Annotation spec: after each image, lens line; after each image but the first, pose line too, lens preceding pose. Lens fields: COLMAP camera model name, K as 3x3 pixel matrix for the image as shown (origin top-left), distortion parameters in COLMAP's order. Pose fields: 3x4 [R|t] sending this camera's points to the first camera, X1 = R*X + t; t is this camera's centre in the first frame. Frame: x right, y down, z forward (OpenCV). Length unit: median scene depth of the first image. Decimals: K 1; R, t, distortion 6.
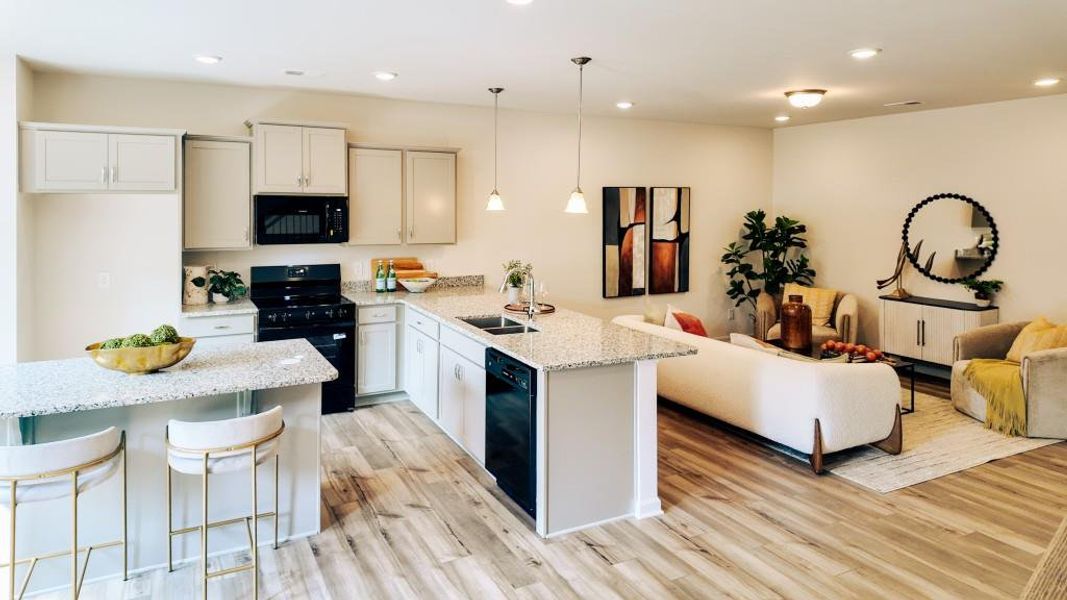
lens RADIAL K [[675.1, 0, 500.2], [0, 675.1, 215.8], [0, 0, 1]] dist [0.072096, -0.073494]
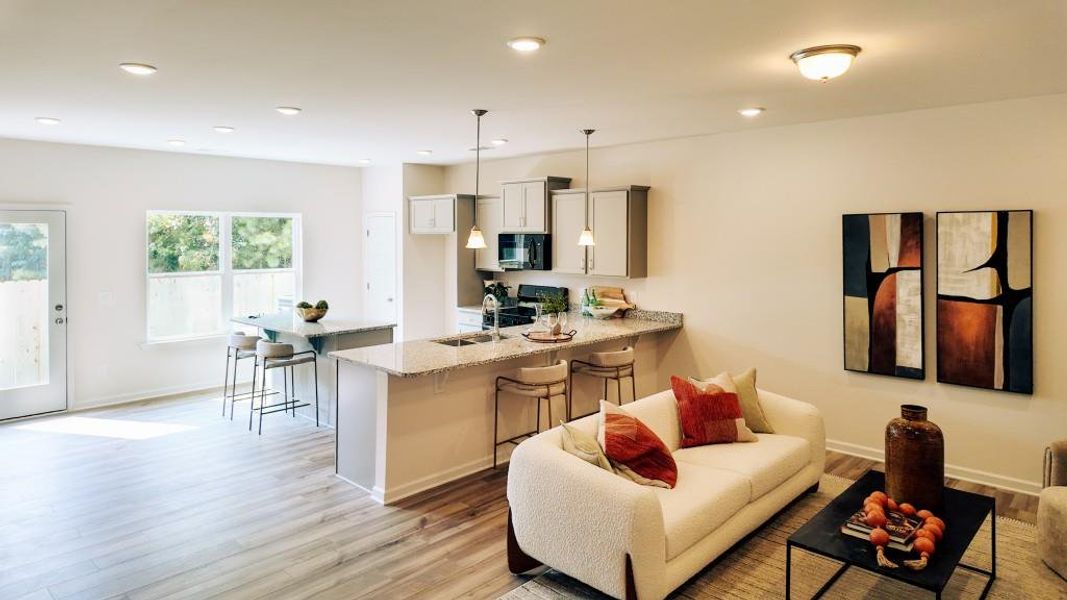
lens RADIAL K [[675.1, 0, 500.2], [0, 675.1, 215.8], [0, 0, 1]] dist [0.072096, -0.073494]
pose [[0.288649, -0.030318, -0.956955, 0.968838], [-0.010193, 0.999345, -0.034736, -0.016394], [0.957381, 0.019781, 0.288150, 0.568090]]
